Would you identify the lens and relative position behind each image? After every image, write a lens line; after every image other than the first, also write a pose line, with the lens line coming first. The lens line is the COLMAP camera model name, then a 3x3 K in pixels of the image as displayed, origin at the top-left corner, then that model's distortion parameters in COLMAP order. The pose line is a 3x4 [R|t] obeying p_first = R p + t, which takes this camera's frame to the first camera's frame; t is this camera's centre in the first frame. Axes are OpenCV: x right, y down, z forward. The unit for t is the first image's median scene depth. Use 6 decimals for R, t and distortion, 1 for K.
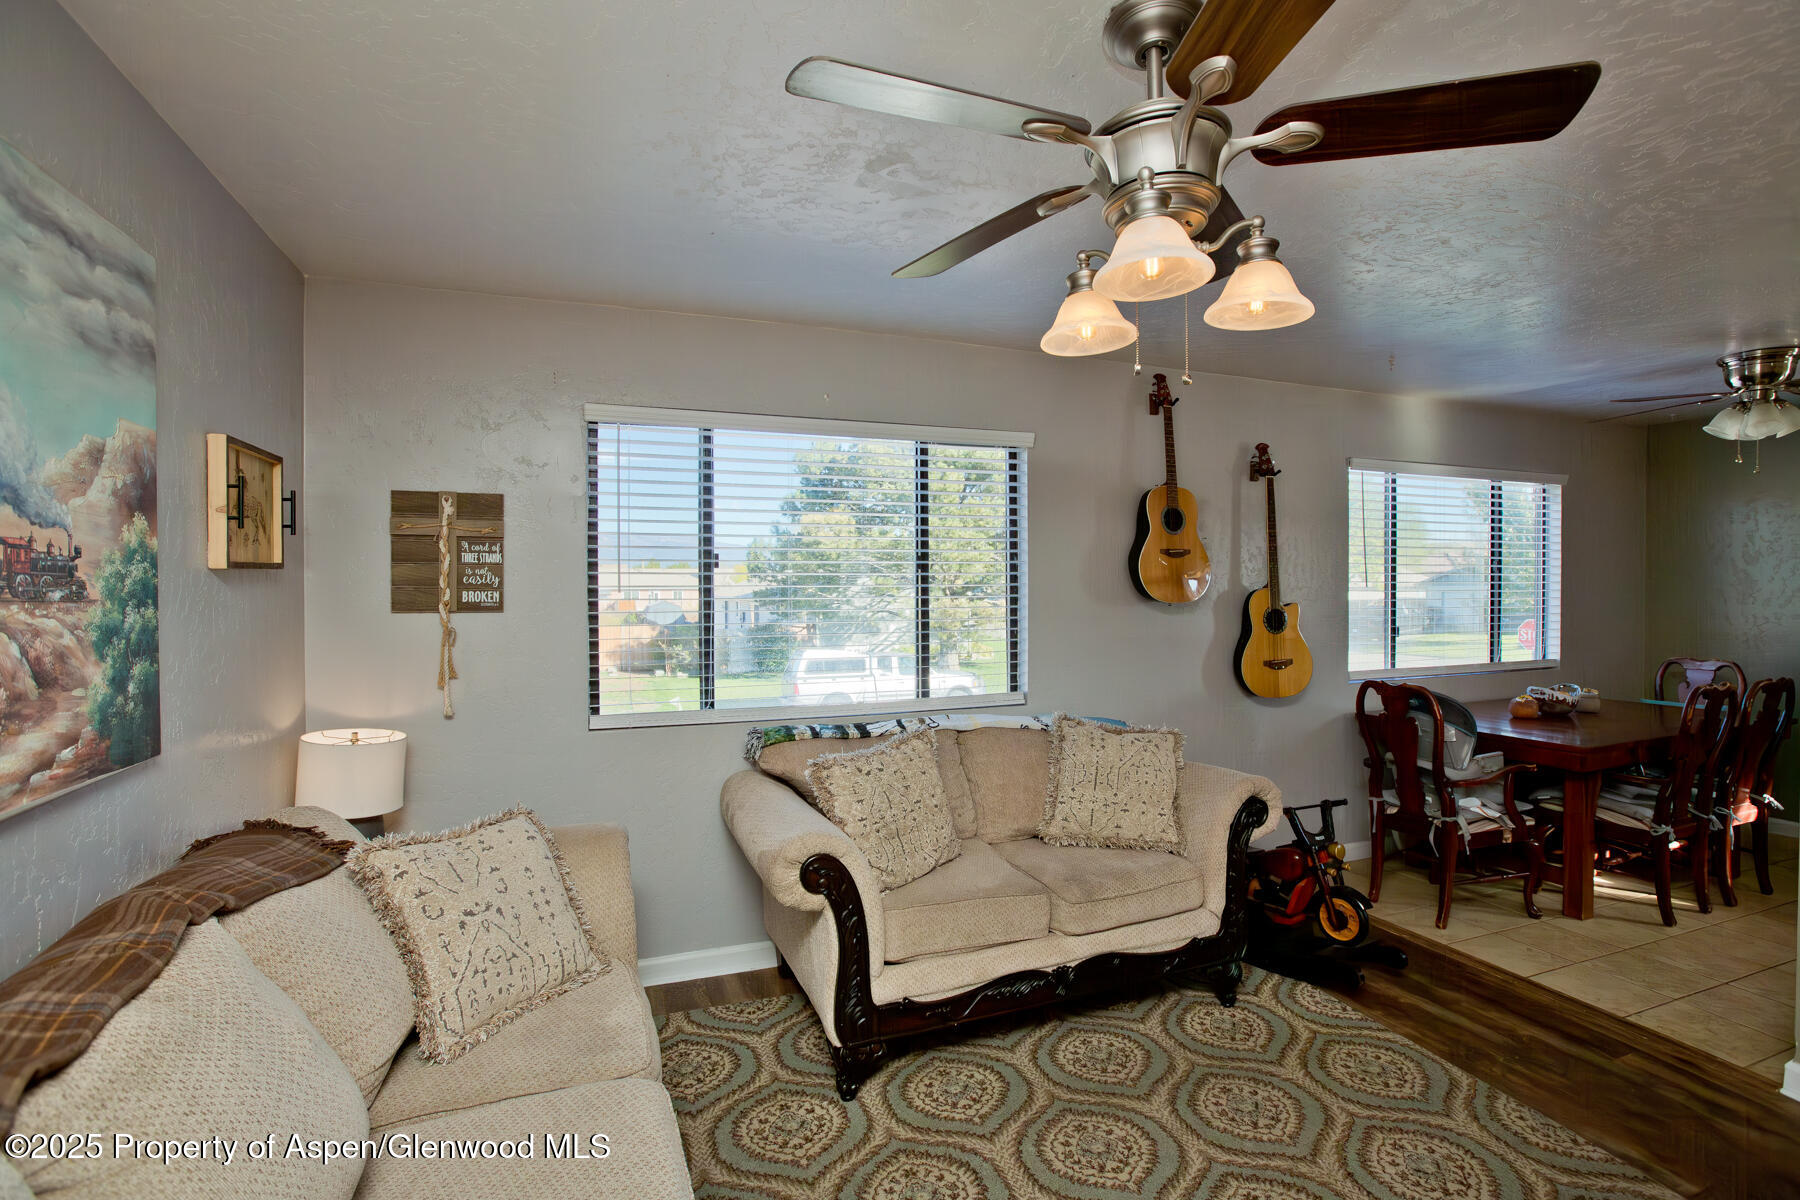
lens RADIAL K [[833.3, 0, 899.0], [0, 833.3, 597.1], [0, 0, 1]] dist [-0.044974, 0.010170]
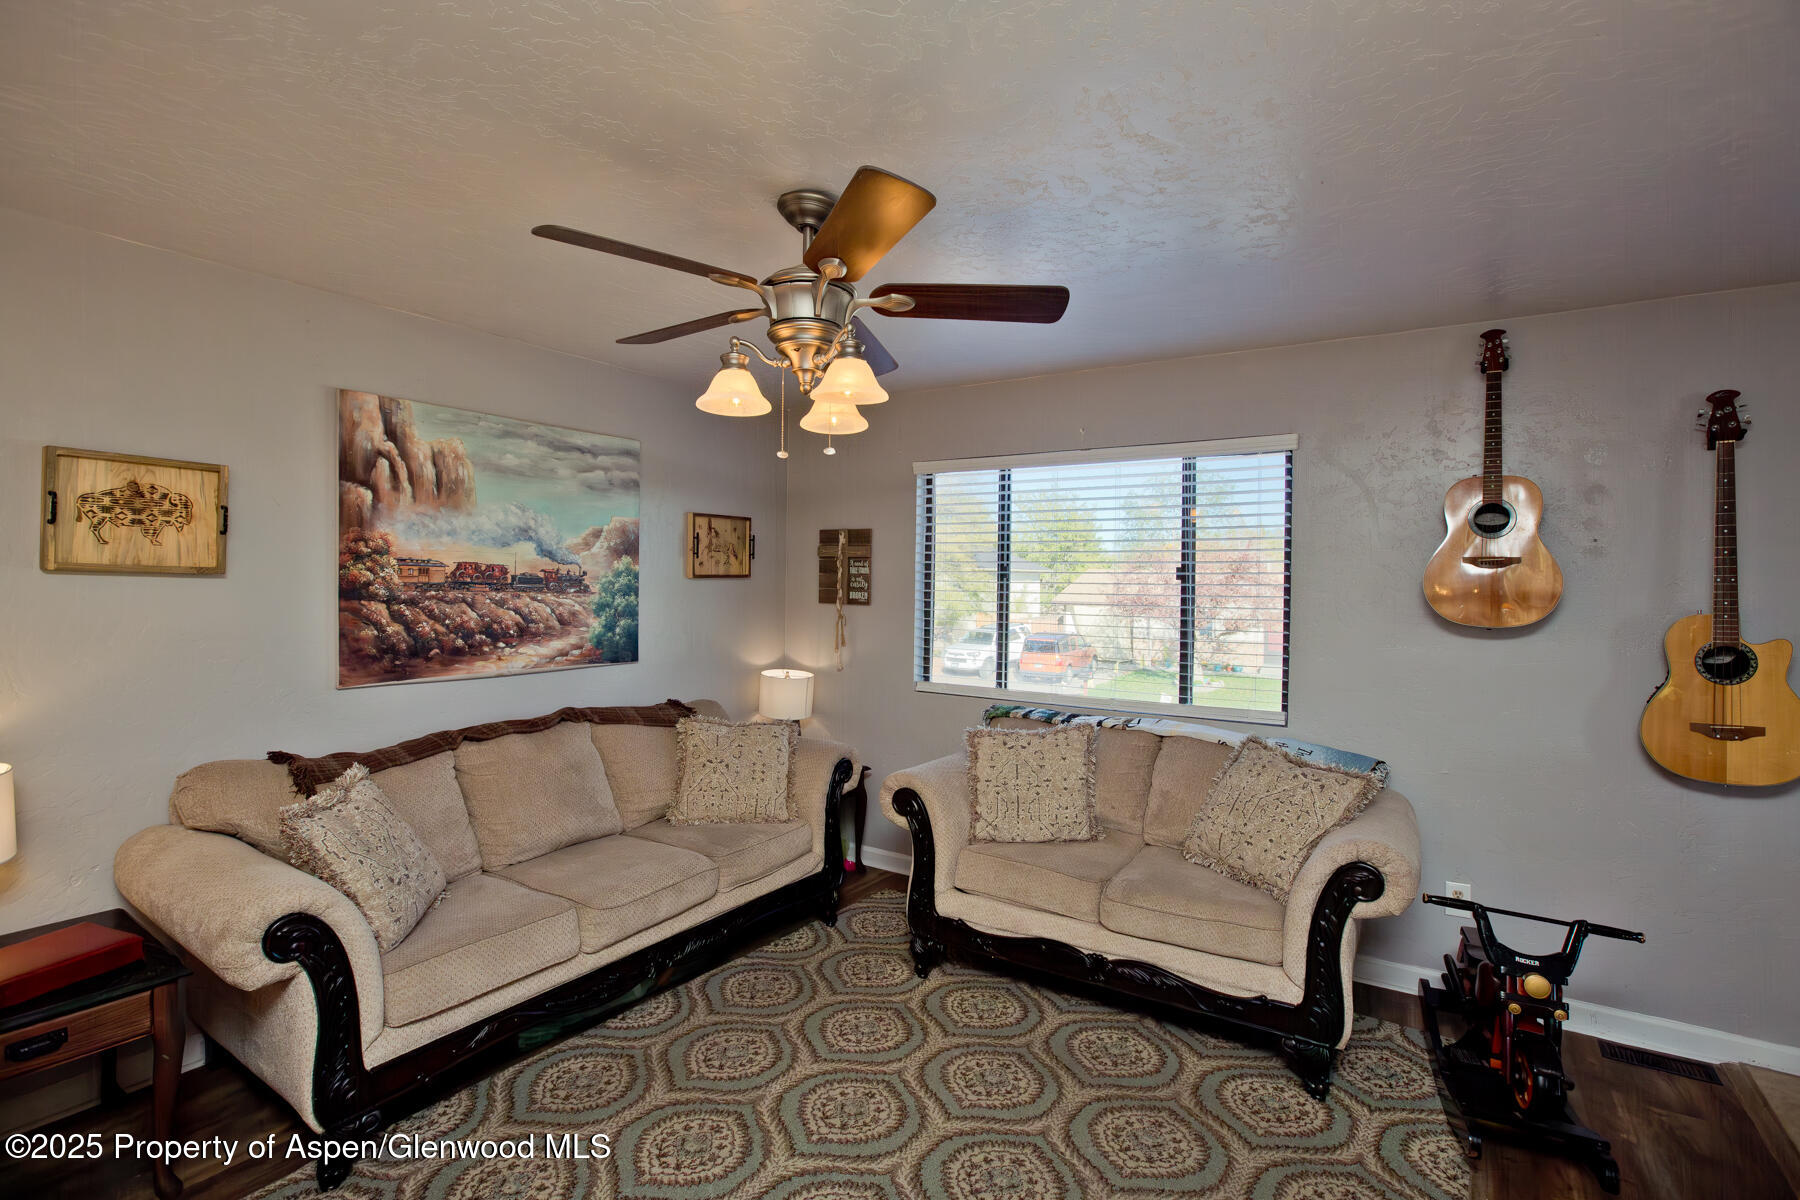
lens RADIAL K [[833.3, 0, 894.1], [0, 833.3, 593.2], [0, 0, 1]] dist [-0.044974, 0.010170]
pose [[0.576145, 0.024127, -0.816991, 1.005675], [-0.026513, 0.999590, 0.010823, -0.028621], [0.816917, 0.015425, 0.576549, 0.177005]]
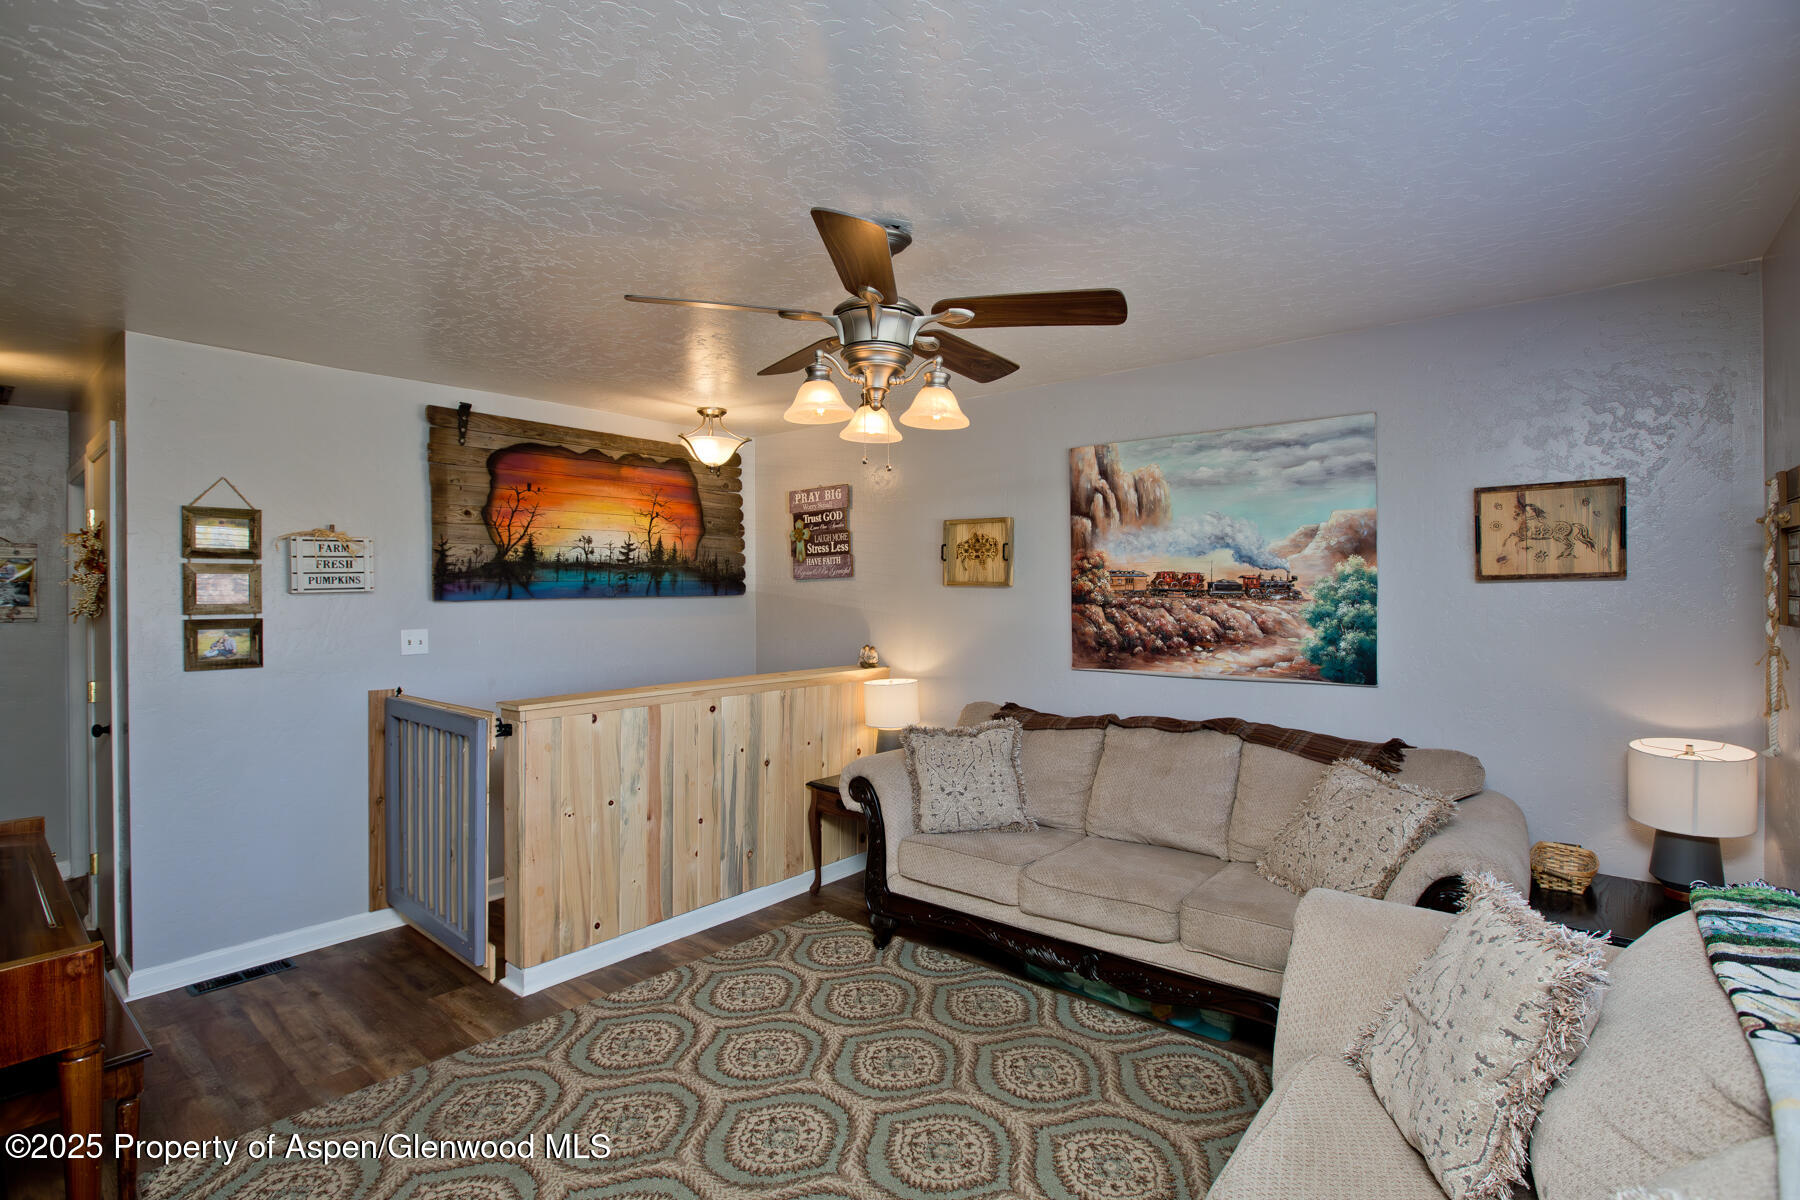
lens RADIAL K [[833.3, 0, 913.9], [0, 833.3, 595.8], [0, 0, 1]] dist [-0.044974, 0.010170]
pose [[-0.863267, 0.012158, -0.504600, 0.661059], [0.002208, 0.999791, 0.020312, -0.034122], [0.504742, 0.016420, -0.863114, 1.495505]]
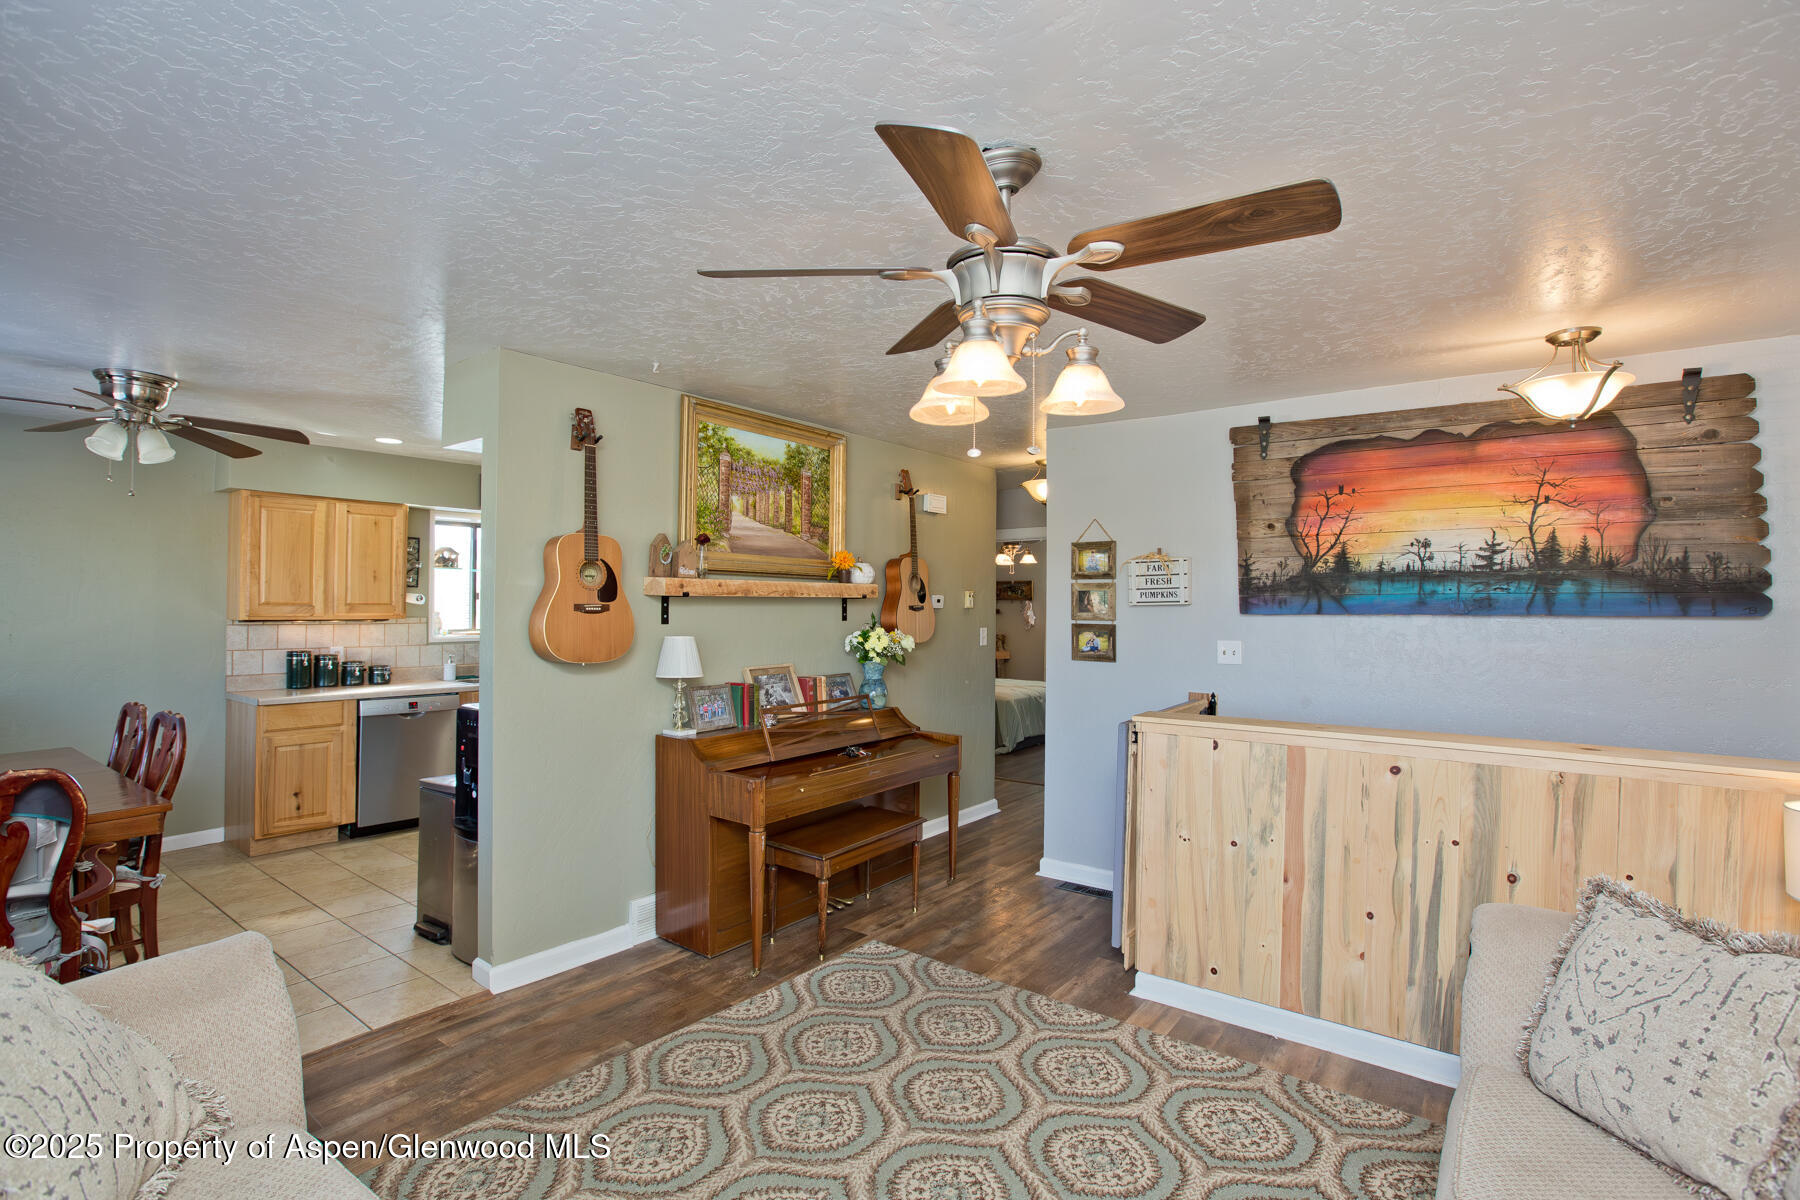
lens RADIAL K [[833.3, 0, 888.7], [0, 833.3, 595.1], [0, 0, 1]] dist [-0.044974, 0.010170]
pose [[-0.537396, 0.008022, 0.843292, -0.393596], [0.008950, 0.999953, -0.003809, -0.031981], [-0.843283, 0.005501, -0.537442, 1.135141]]
